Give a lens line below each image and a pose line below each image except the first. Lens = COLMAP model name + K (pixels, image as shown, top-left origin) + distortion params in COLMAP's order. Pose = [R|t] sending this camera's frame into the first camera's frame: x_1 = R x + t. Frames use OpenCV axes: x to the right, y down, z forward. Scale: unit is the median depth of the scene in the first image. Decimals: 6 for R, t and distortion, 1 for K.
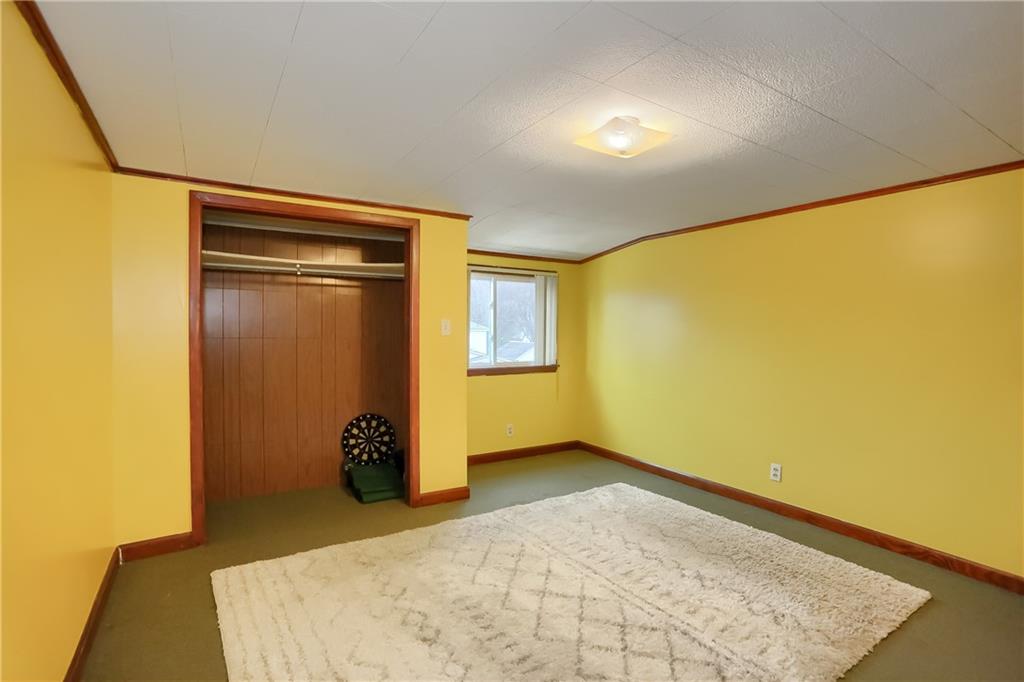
lens RADIAL K [[495.4, 0, 510.0], [0, 495.4, 346.2], [0, 0, 1]] dist [-0.049576, 0.000817]
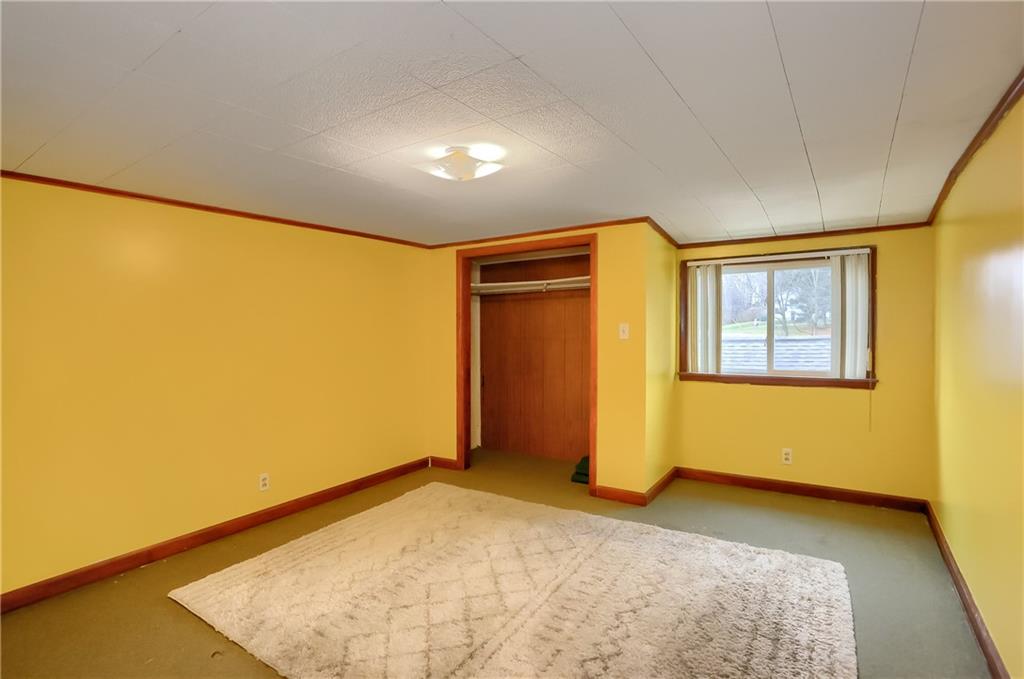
lens RADIAL K [[495.4, 0, 509.9], [0, 495.4, 331.6], [0, 0, 1]] dist [-0.049576, 0.000817]
pose [[0.404005, -0.000179, -0.914757, 0.737931], [-0.007865, 0.999962, -0.003669, -0.033033], [0.914723, 0.008677, 0.403989, 0.383407]]
